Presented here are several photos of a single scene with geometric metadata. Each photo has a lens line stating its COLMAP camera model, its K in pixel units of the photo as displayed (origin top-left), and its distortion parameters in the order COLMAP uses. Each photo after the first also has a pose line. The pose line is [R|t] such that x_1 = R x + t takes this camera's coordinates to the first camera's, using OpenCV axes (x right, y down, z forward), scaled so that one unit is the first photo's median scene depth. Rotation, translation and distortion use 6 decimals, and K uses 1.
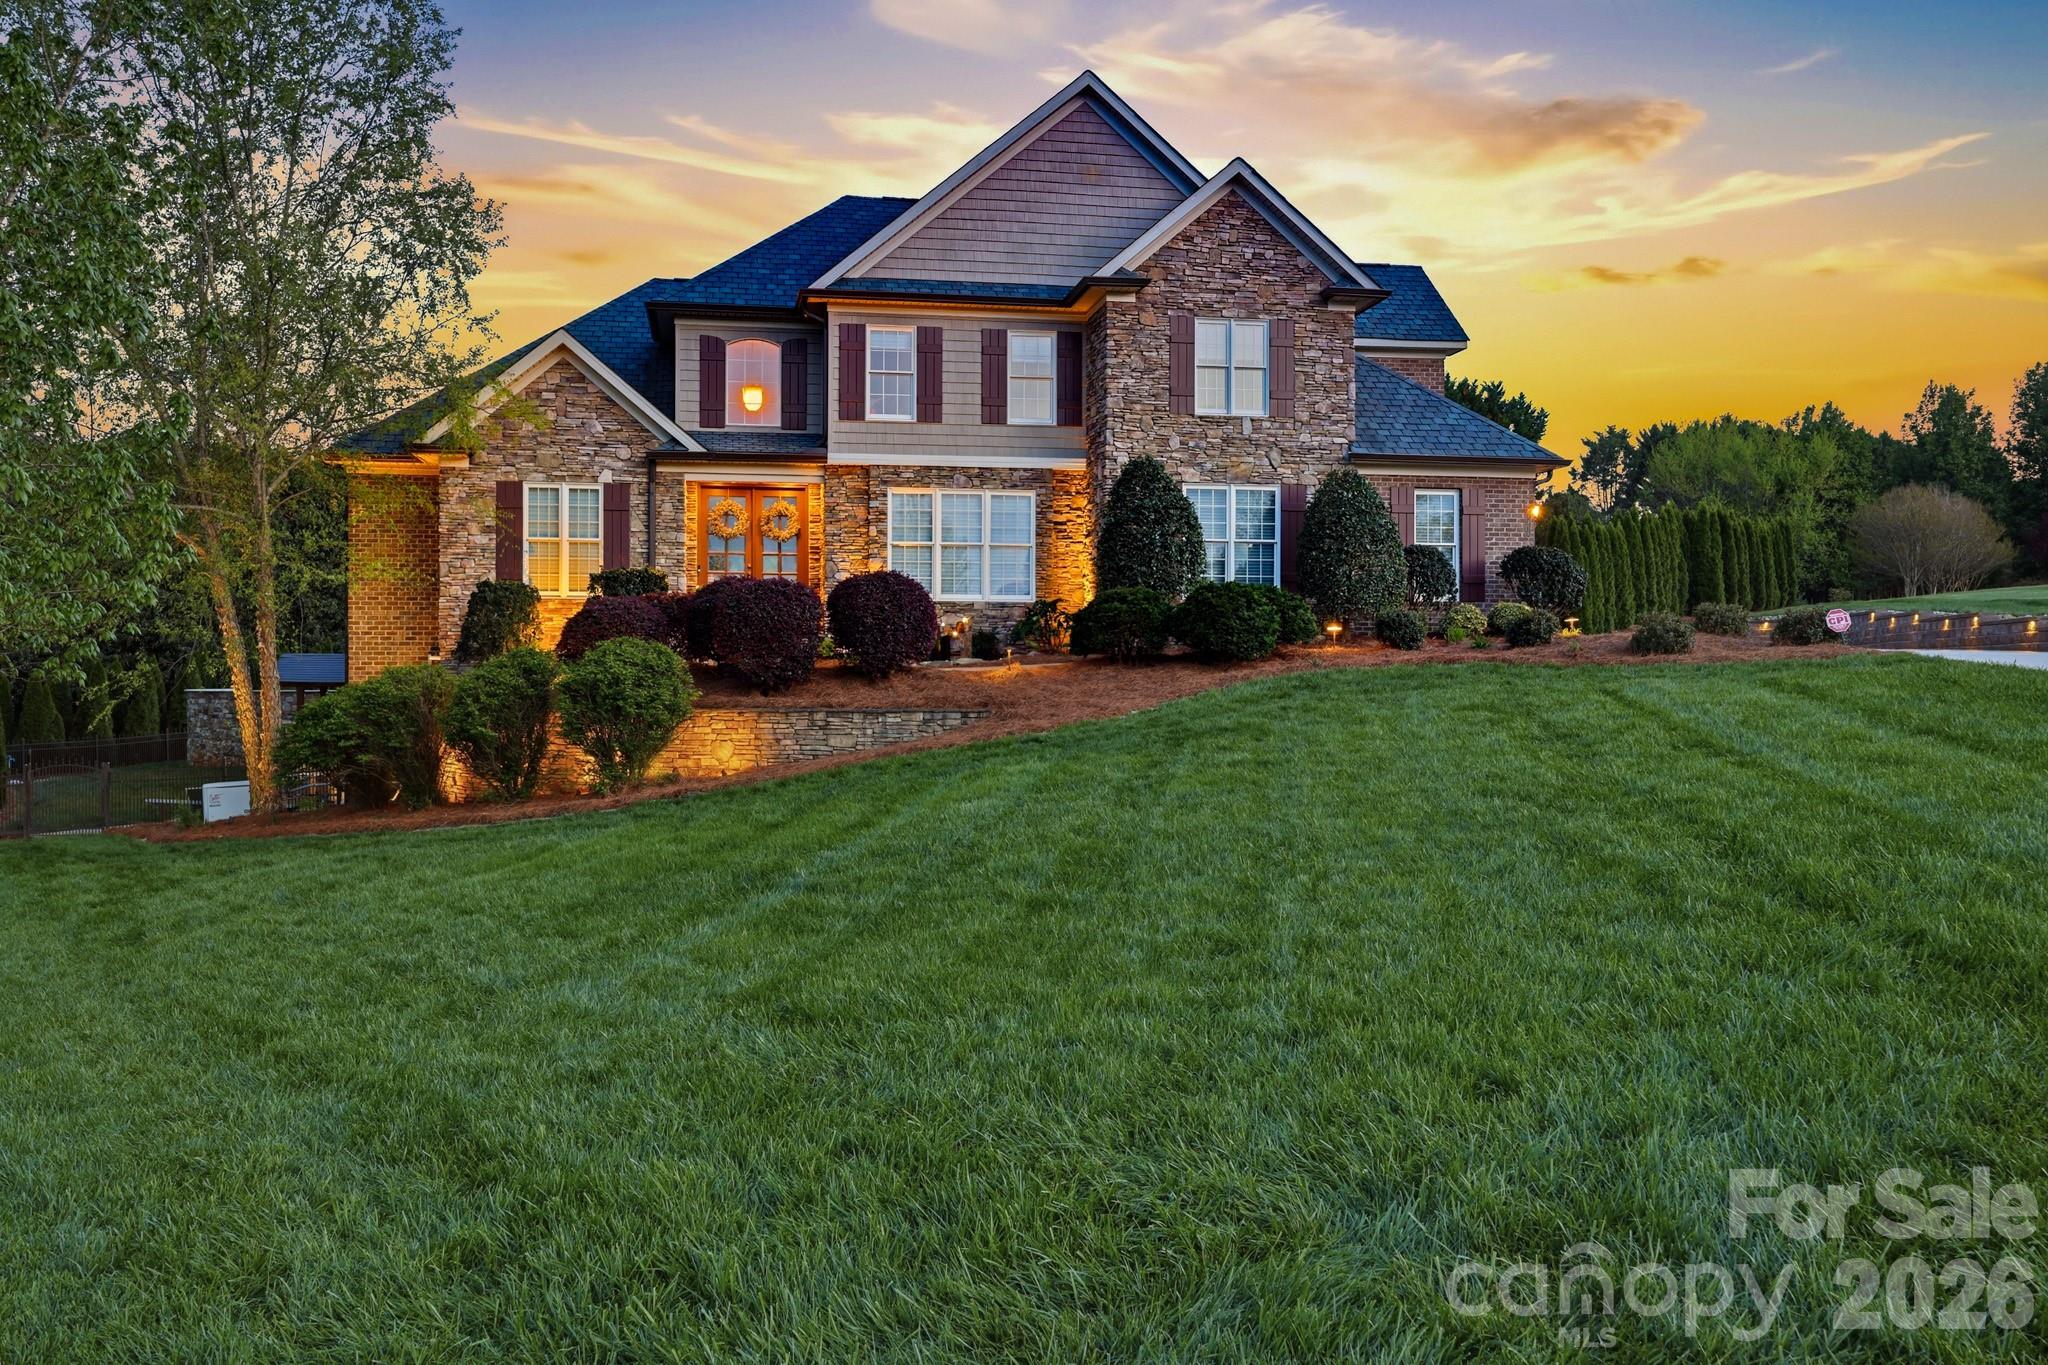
lens RADIAL K [[1806.6, 0, 1035.6], [0, 1806.6, 674.4], [0, 0, 1]] dist [0.010492, 0.002243]
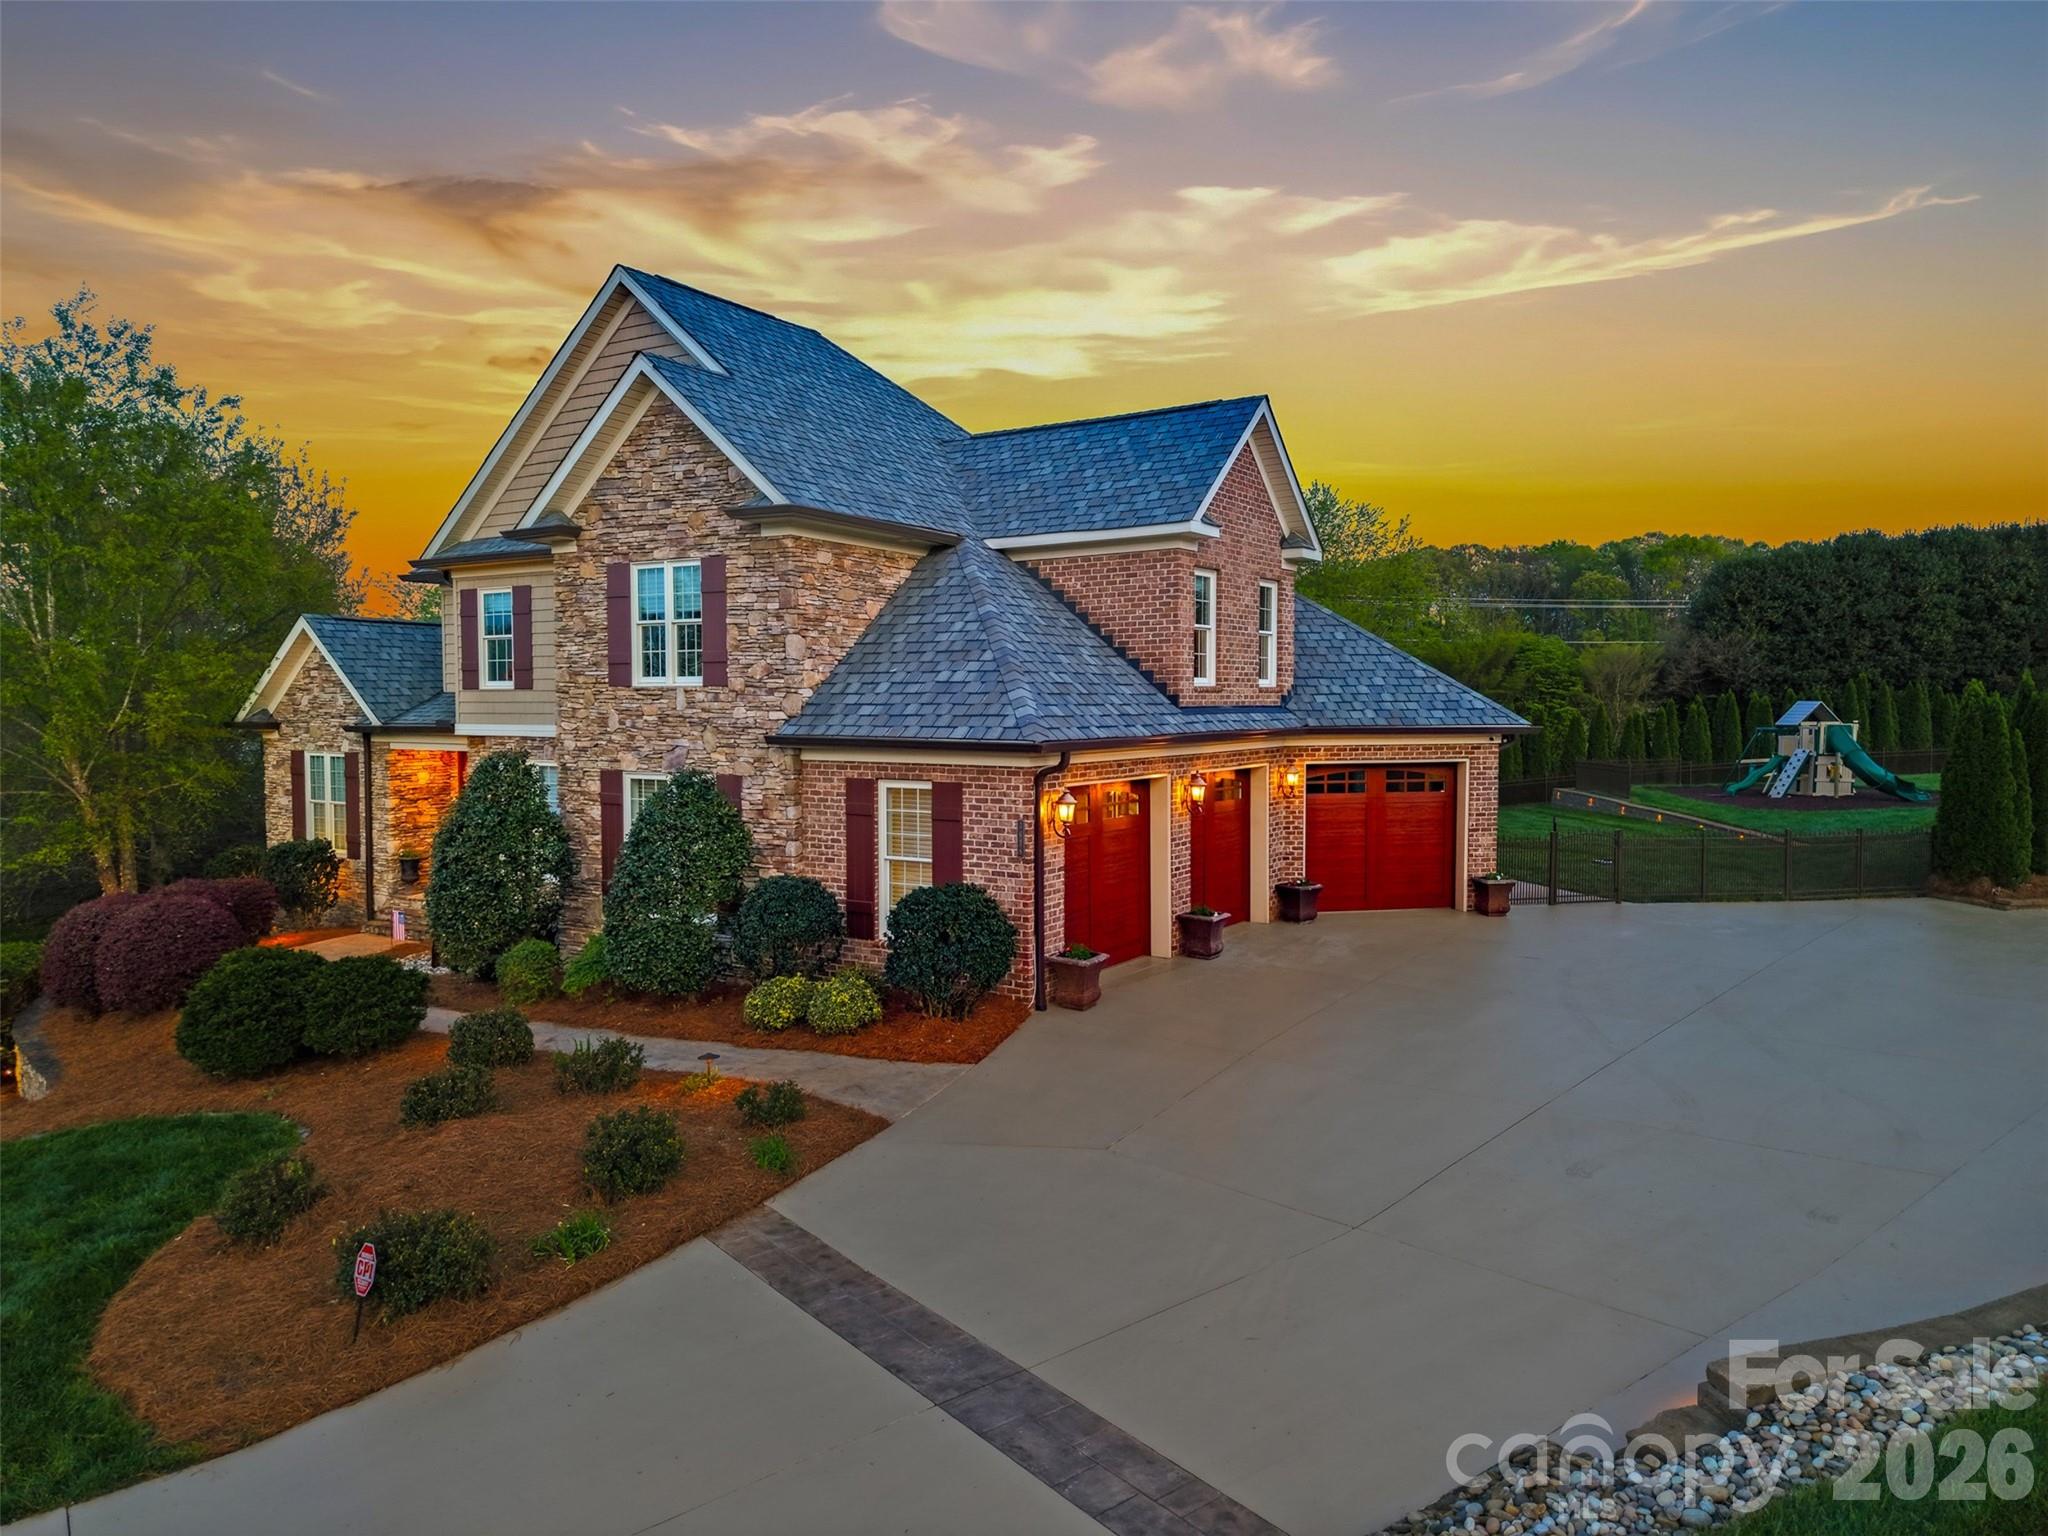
lens RADIAL K [[1364.7, 0, 1024.0], [0, 1364.7, 768.0], [0, 0, 1]] dist [0.025646, -0.000110]
pose [[0.739001, 0.032430, -0.672923, 0.612365], [0.006271, 0.998466, 0.055005, -0.137685], [0.673675, -0.044869, 0.737664, 0.659520]]
